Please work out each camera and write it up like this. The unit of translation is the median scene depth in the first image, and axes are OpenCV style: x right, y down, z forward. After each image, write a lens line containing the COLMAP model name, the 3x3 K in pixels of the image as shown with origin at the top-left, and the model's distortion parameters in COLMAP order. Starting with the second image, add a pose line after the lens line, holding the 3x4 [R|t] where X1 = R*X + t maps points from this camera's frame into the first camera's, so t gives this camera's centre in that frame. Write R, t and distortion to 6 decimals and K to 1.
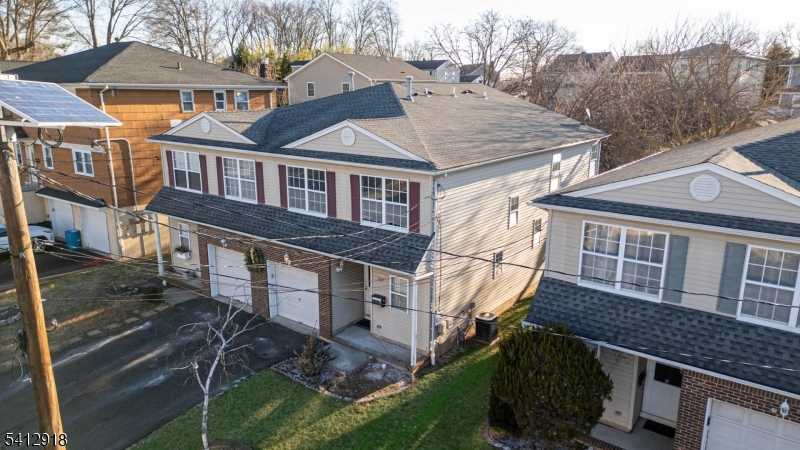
lens RADIAL K [[541.8, 0, 400.0], [0, 541.8, 225.0], [0, 0, 1]] dist [0.002846, 0.001175]
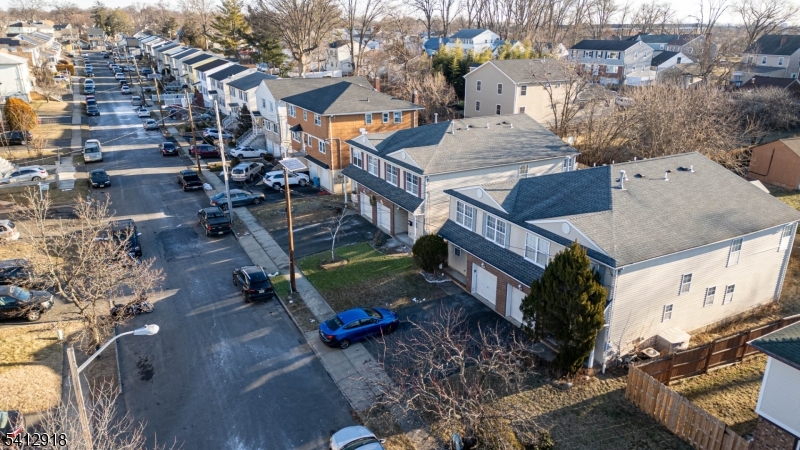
lens RADIAL K [[541.8, 0, 400.0], [0, 541.8, 225.0], [0, 0, 1]] dist [0.002846, 0.001175]
pose [[0.899054, 0.134709, -0.416601, 0.783421], [-0.093388, 0.988597, 0.118129, -0.113784], [0.427763, -0.067299, 0.901382, -1.028115]]
